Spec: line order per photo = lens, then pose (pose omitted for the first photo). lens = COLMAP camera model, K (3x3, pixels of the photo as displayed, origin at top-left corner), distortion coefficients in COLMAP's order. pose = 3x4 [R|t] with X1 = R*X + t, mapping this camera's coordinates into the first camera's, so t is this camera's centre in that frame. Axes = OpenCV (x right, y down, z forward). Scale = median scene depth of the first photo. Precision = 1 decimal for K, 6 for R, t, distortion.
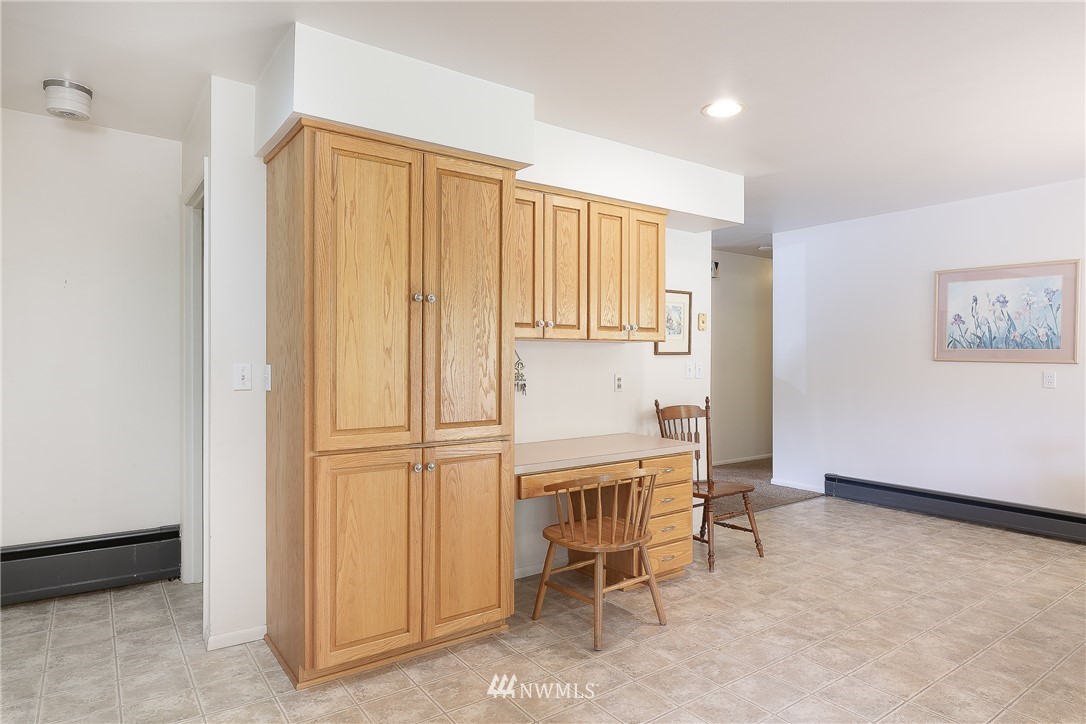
lens RADIAL K [[649.6, 0, 550.3], [0, 649.6, 360.9], [0, 0, 1]] dist [-0.000530, 0.000578]
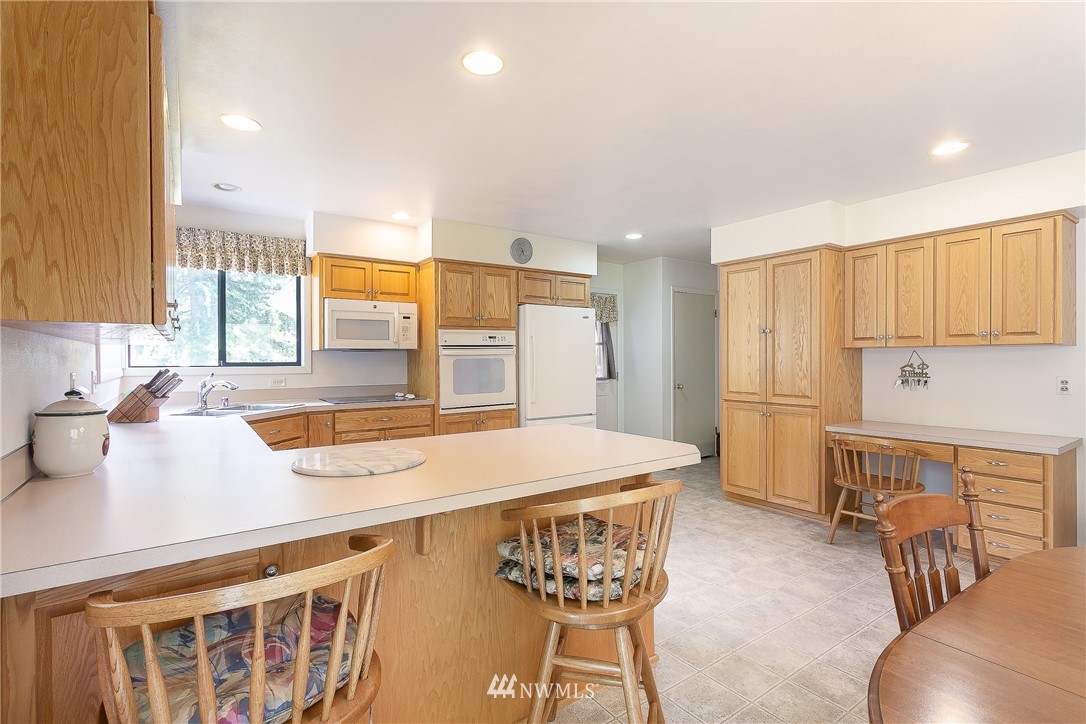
lens RADIAL K [[513.7, 0, 538.9], [0, 513.7, 362.5], [0, 0, 1]] dist [0.004493, 0.001199]
pose [[-0.026699, 0.001709, -0.999642, 1.363977], [-0.006913, 0.999974, 0.001894, 0.003185], [0.999620, 0.006961, -0.026686, 0.318787]]
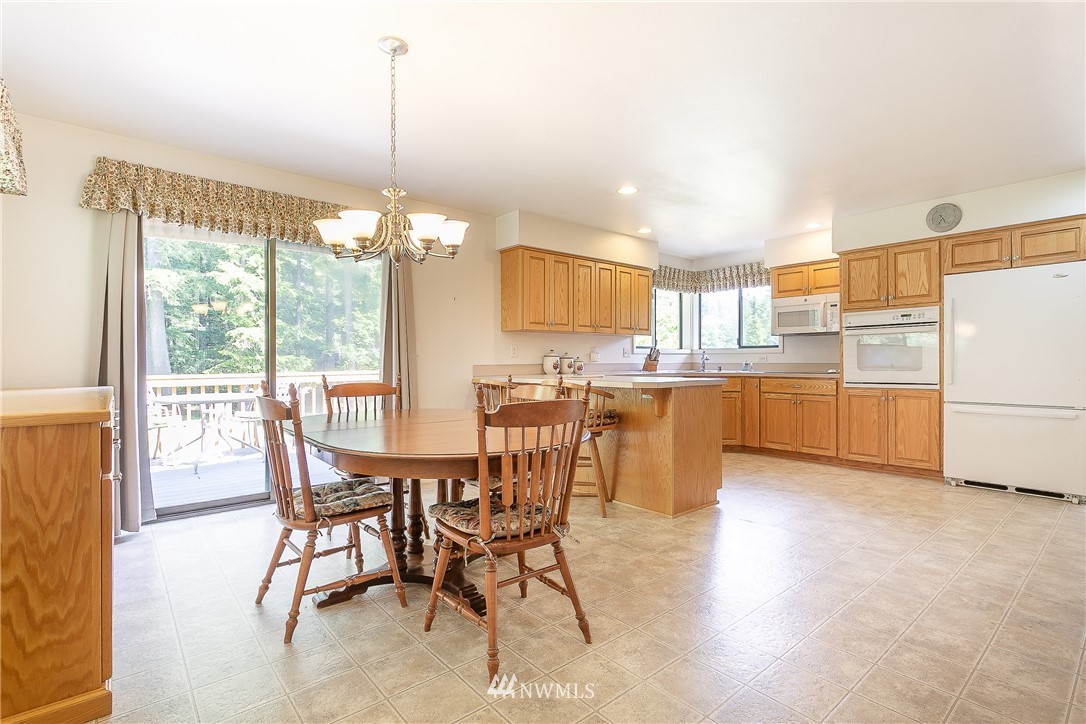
lens RADIAL K [[513.7, 0, 551.3], [0, 513.7, 366.7], [0, 0, 1]] dist [0.004493, 0.001199]
pose [[-0.996944, -0.000301, -0.078114, 0.969215], [-0.002175, 0.999712, 0.023917, 0.054646], [0.078084, 0.024014, -0.996658, 1.704315]]
